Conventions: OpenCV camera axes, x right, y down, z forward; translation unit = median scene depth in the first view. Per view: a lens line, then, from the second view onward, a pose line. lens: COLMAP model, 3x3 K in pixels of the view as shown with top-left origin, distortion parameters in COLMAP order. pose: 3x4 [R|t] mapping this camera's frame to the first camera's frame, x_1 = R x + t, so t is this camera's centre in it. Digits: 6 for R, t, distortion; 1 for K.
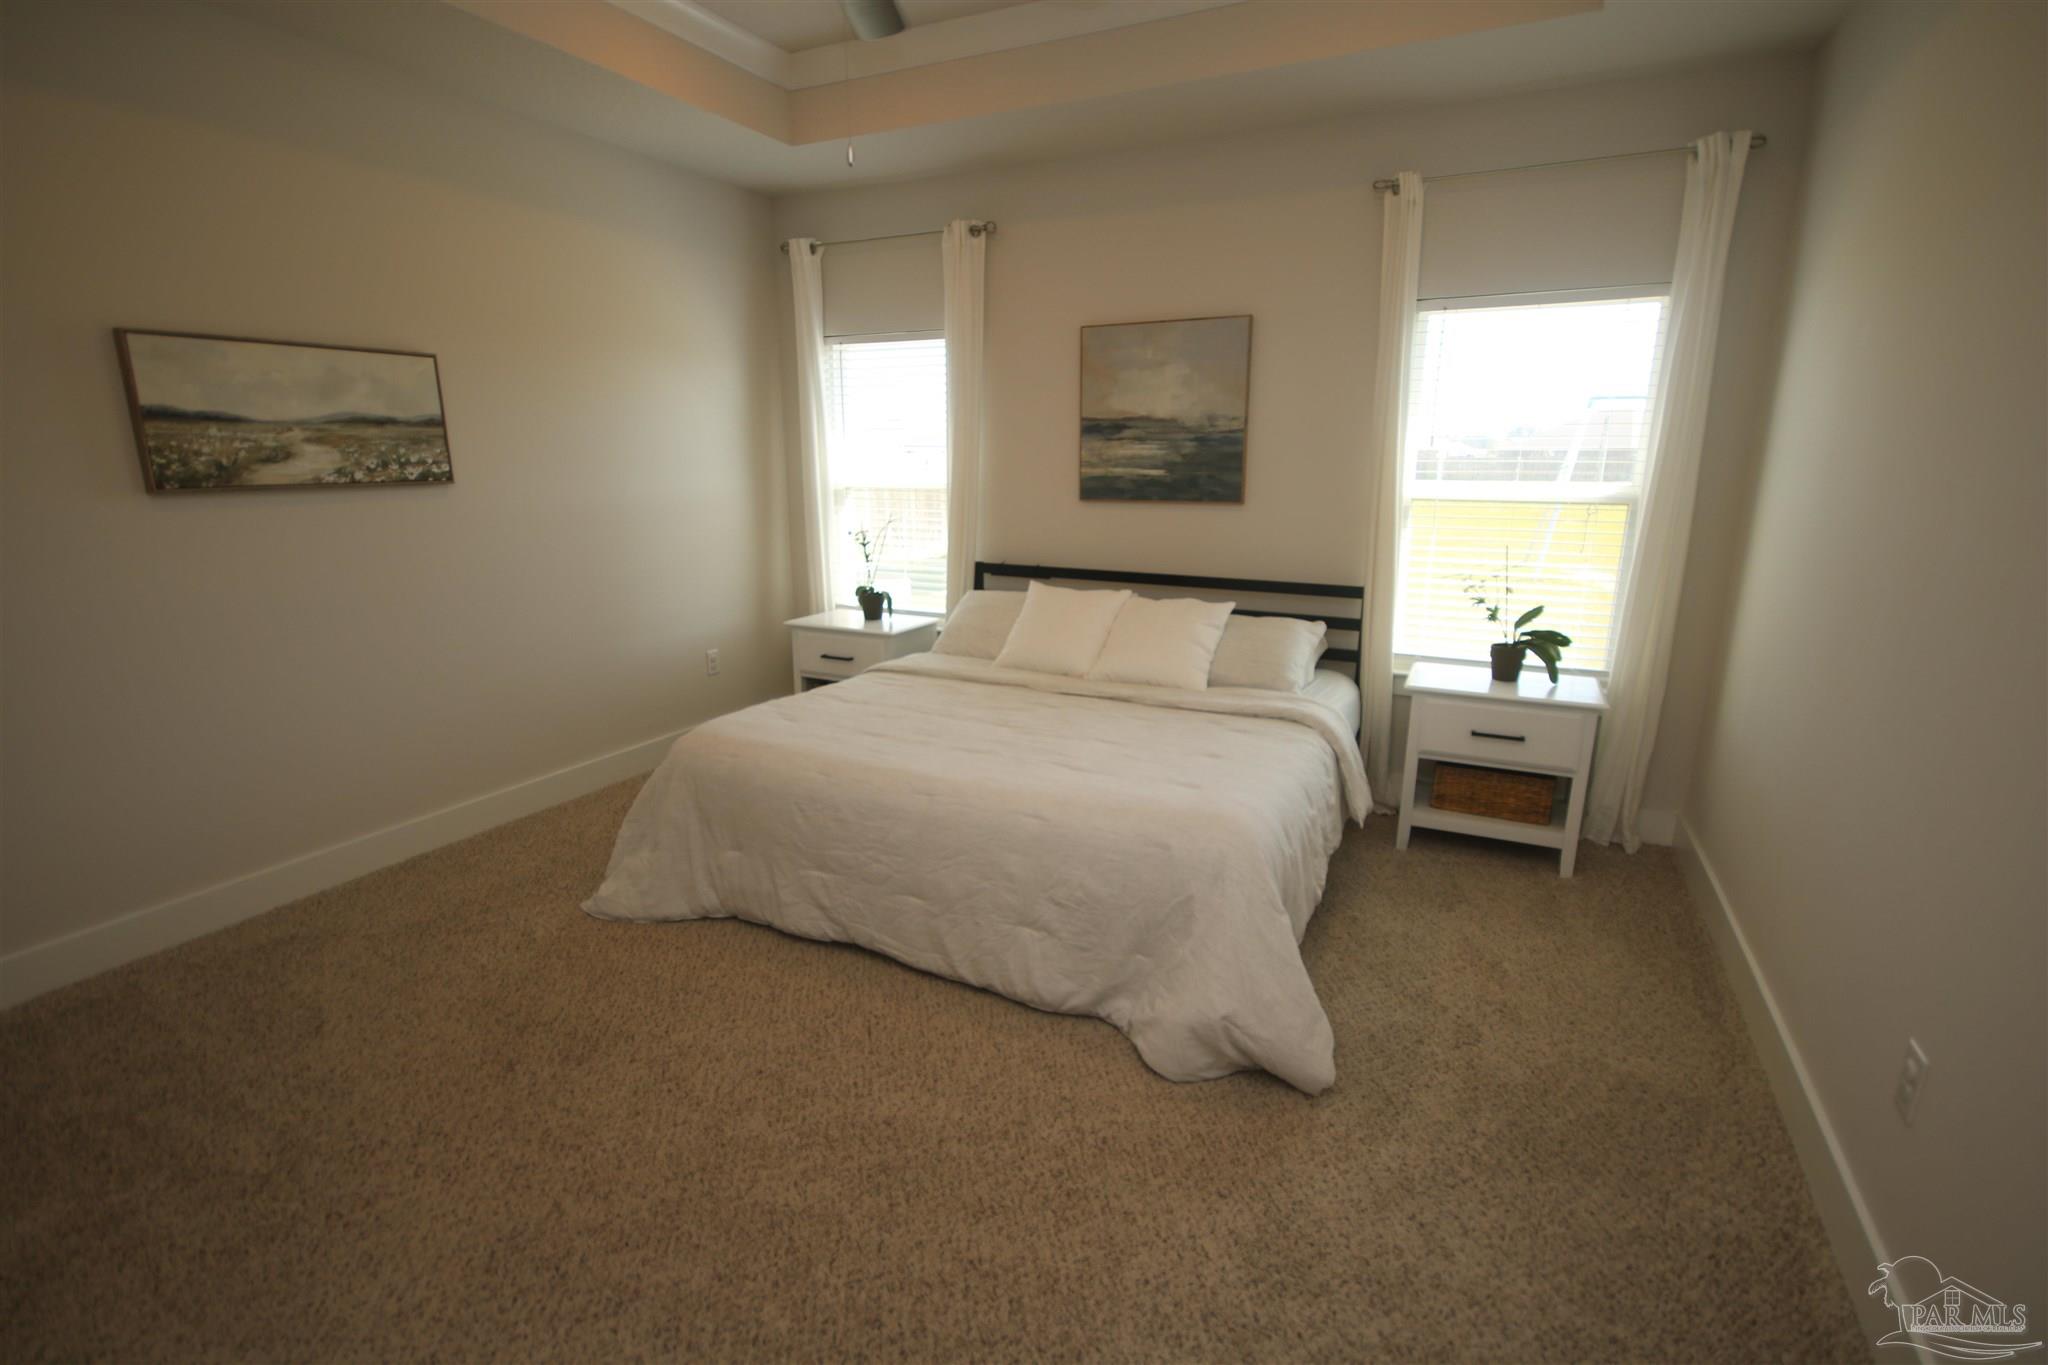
lens RADIAL K [[950.4, 0, 1028.1], [0, 950.4, 695.3], [0, 0, 1]] dist [0.005588, -0.011451]
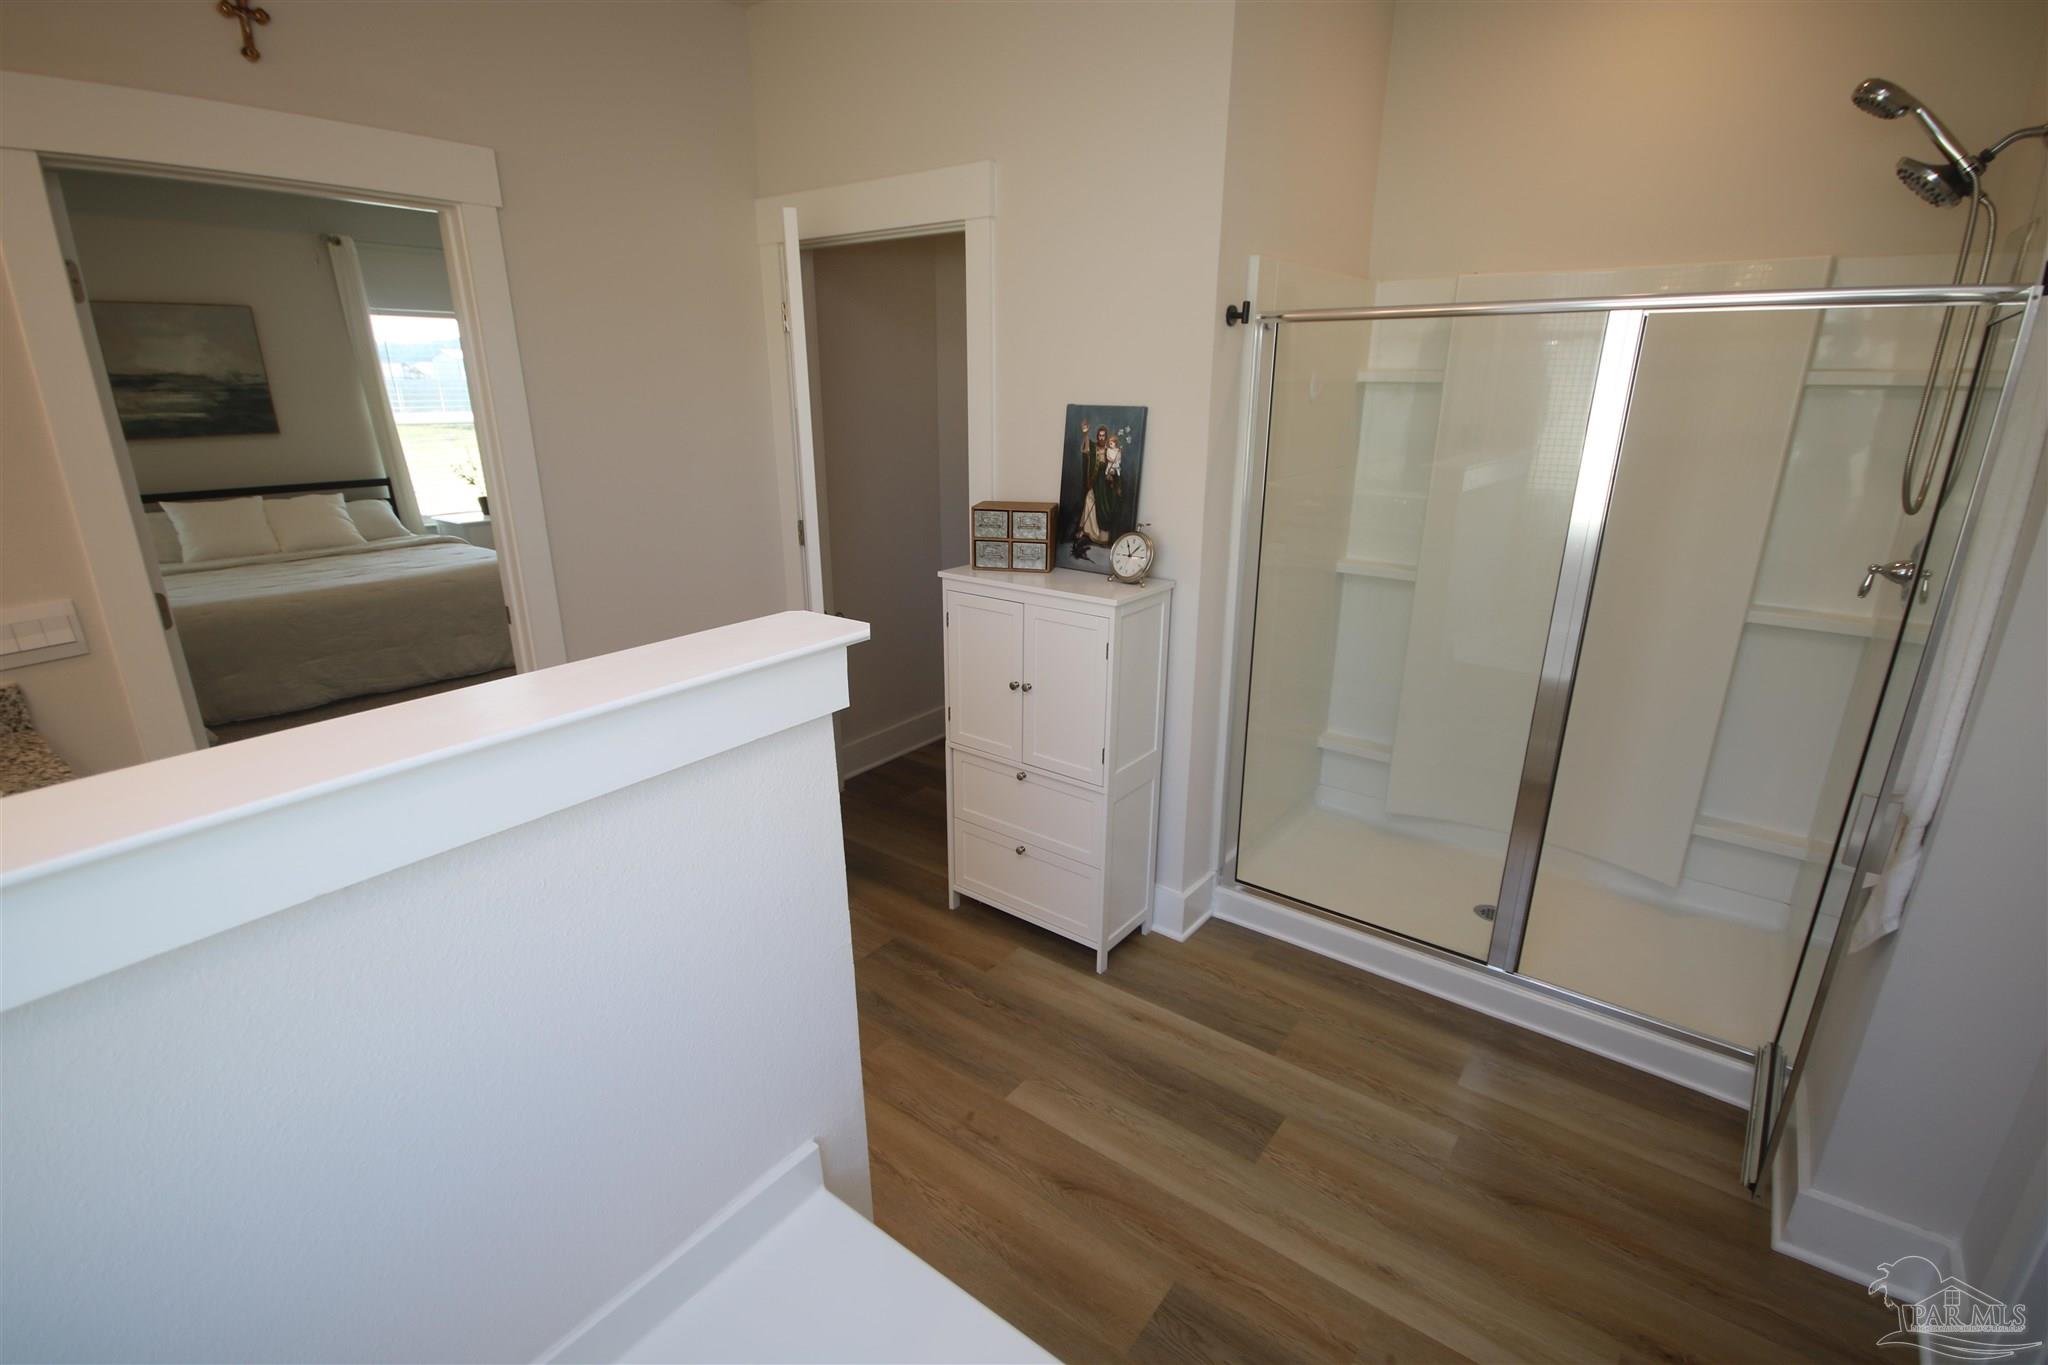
lens RADIAL K [[950.4, 0, 1024.7], [0, 950.4, 685.1], [0, 0, 1]] dist [0.005588, -0.011451]
pose [[0.187020, -0.300653, 0.935217, -1.189101], [0.241395, 0.936889, 0.252917, 0.080730], [-0.952235, 0.178456, 0.247793, -0.450660]]
